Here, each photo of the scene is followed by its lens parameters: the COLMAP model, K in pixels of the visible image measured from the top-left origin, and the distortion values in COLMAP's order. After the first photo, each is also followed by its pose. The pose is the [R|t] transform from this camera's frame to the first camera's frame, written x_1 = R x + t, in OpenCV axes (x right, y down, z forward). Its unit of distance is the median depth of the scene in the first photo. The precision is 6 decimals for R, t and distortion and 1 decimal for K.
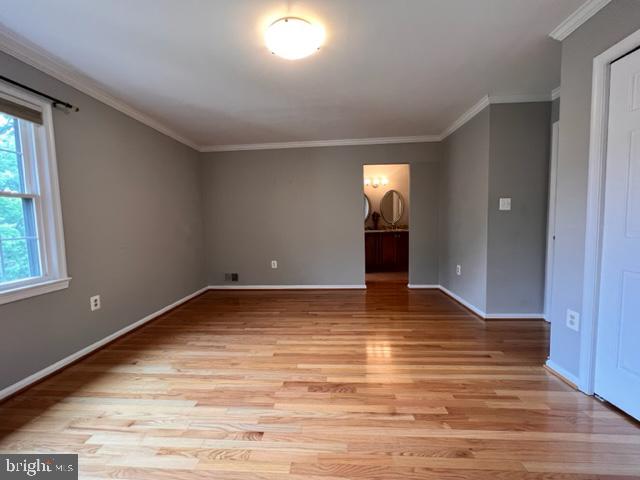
lens RADIAL K [[256.8, 0, 319.6], [0, 256.8, 238.8], [0, 0, 1]] dist [-0.005439, 0.002564]
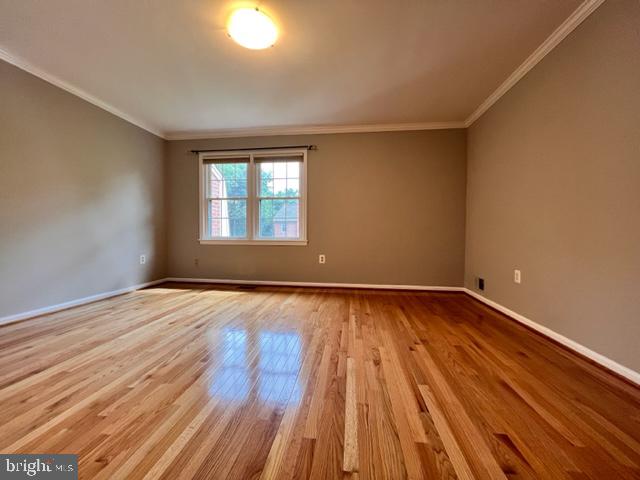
lens RADIAL K [[256.8, 0, 319.9], [0, 256.8, 236.3], [0, 0, 1]] dist [-0.005439, 0.002564]
pose [[-0.058843, 0.040034, -0.997464, 0.771096], [-0.074004, 0.996271, 0.044352, 0.030462], [0.995520, 0.076426, -0.055660, 1.057099]]
